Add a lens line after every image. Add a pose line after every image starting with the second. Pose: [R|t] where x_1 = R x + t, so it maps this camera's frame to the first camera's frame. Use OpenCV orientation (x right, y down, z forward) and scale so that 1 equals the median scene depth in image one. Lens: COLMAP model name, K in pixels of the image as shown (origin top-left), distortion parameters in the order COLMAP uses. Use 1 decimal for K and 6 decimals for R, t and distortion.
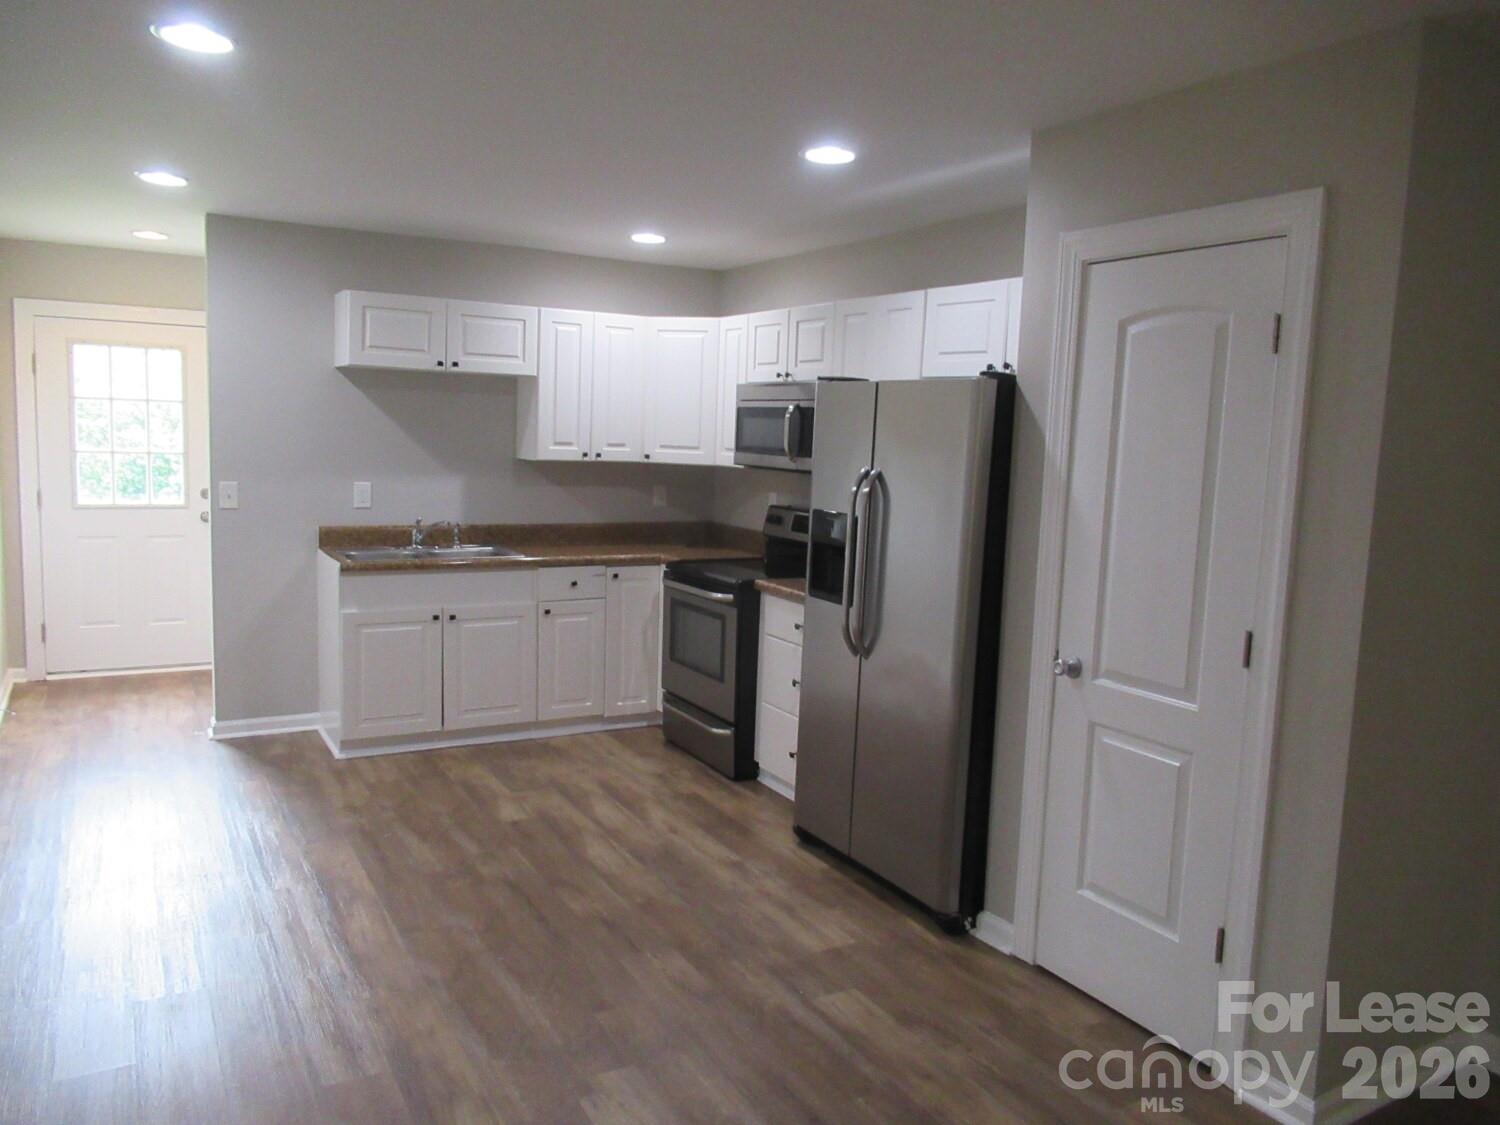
lens RADIAL K [[1109.0, 0, 760.0], [0, 1109.0, 557.6], [0, 0, 1]] dist [-0.011352, 0.000332]
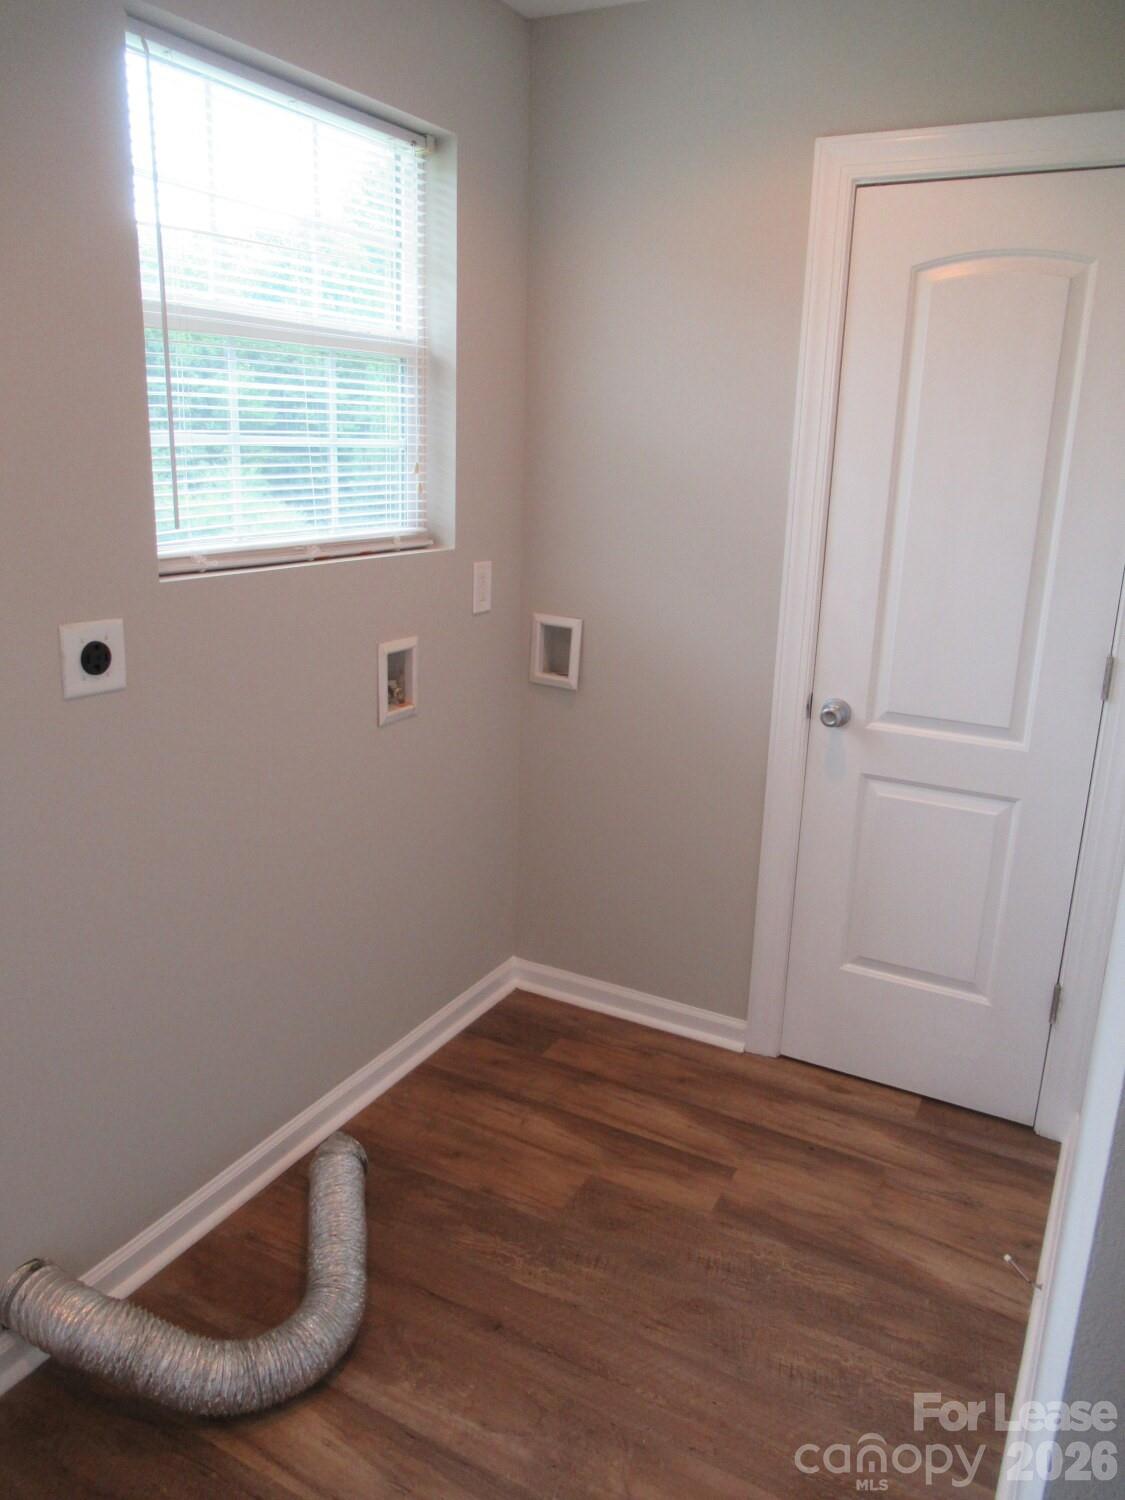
lens RADIAL K [[1100.7, 0, 562.4], [0, 1100.7, 702.3], [0, 0, 1]] dist [-0.000544, 0.001299]
pose [[0.846635, -0.155018, 0.509096, -0.181724], [0.067659, 0.980226, 0.185958, -0.044052], [-0.527856, -0.122994, 0.840381, 0.262111]]
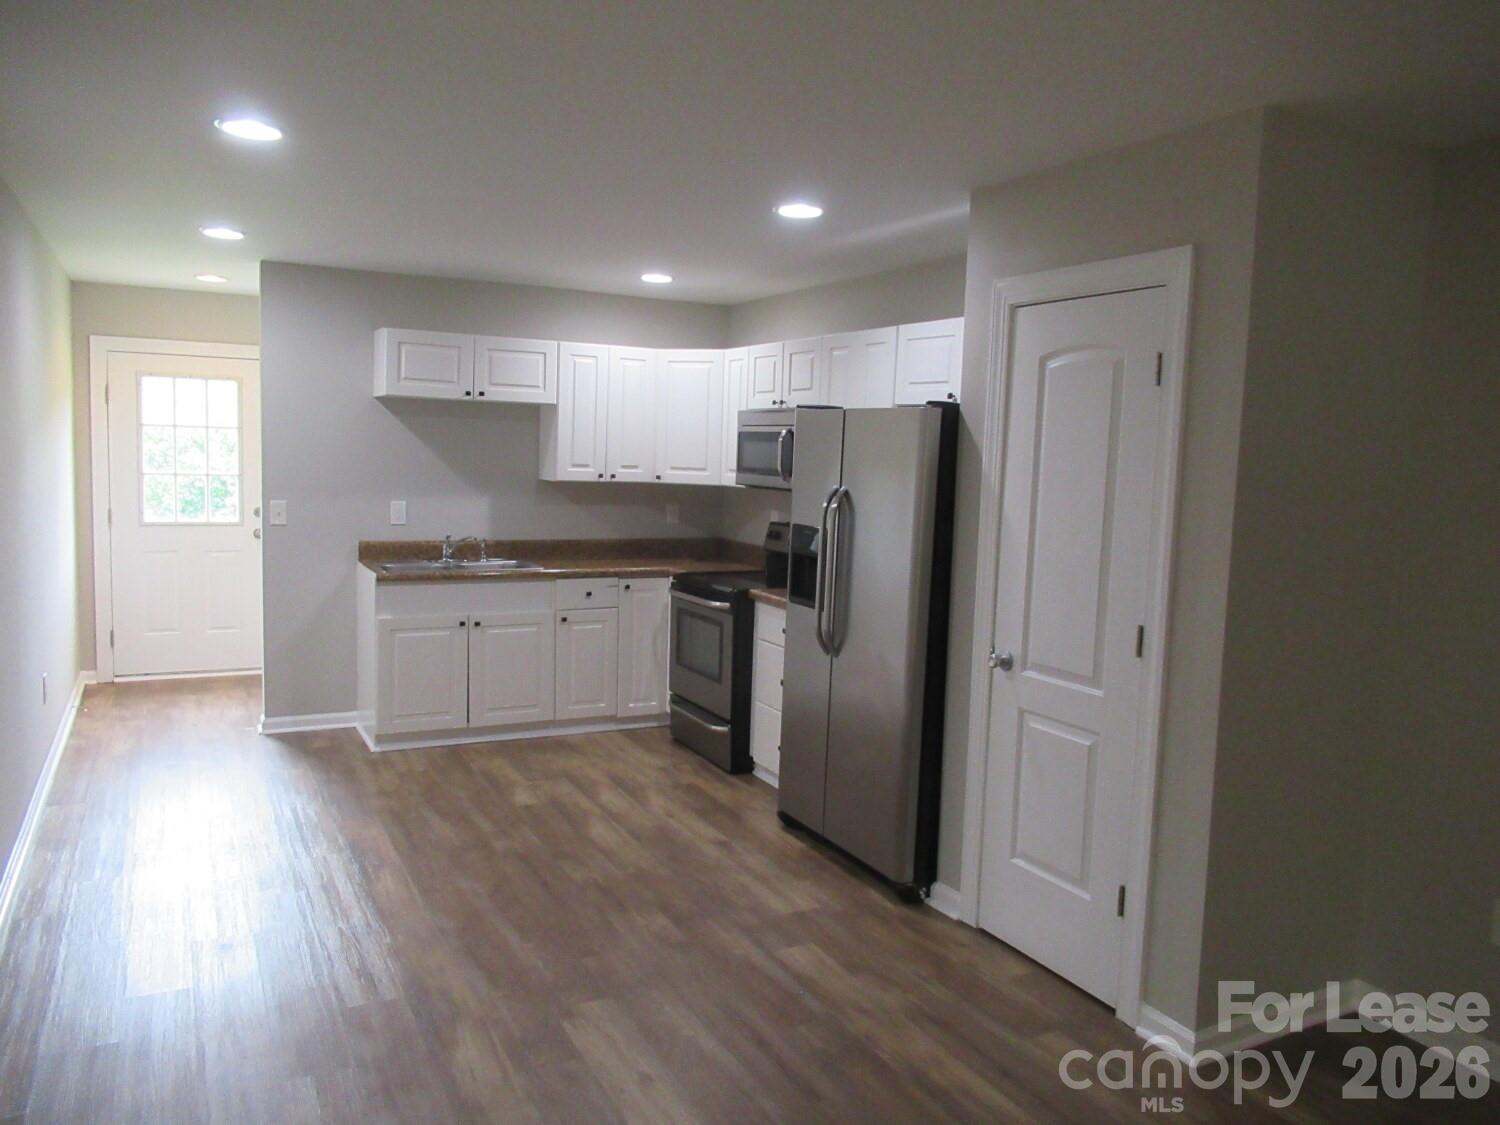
lens RADIAL K [[1109.0, 0, 760.0], [0, 1109.0, 557.6], [0, 0, 1]] dist [-0.011352, 0.000332]
pose [[0.999197, 0.000598, -0.040067, 0.046929], [-0.001384, 0.999807, -0.019573, 0.009640], [0.040048, 0.019613, 0.999005, -0.088425]]
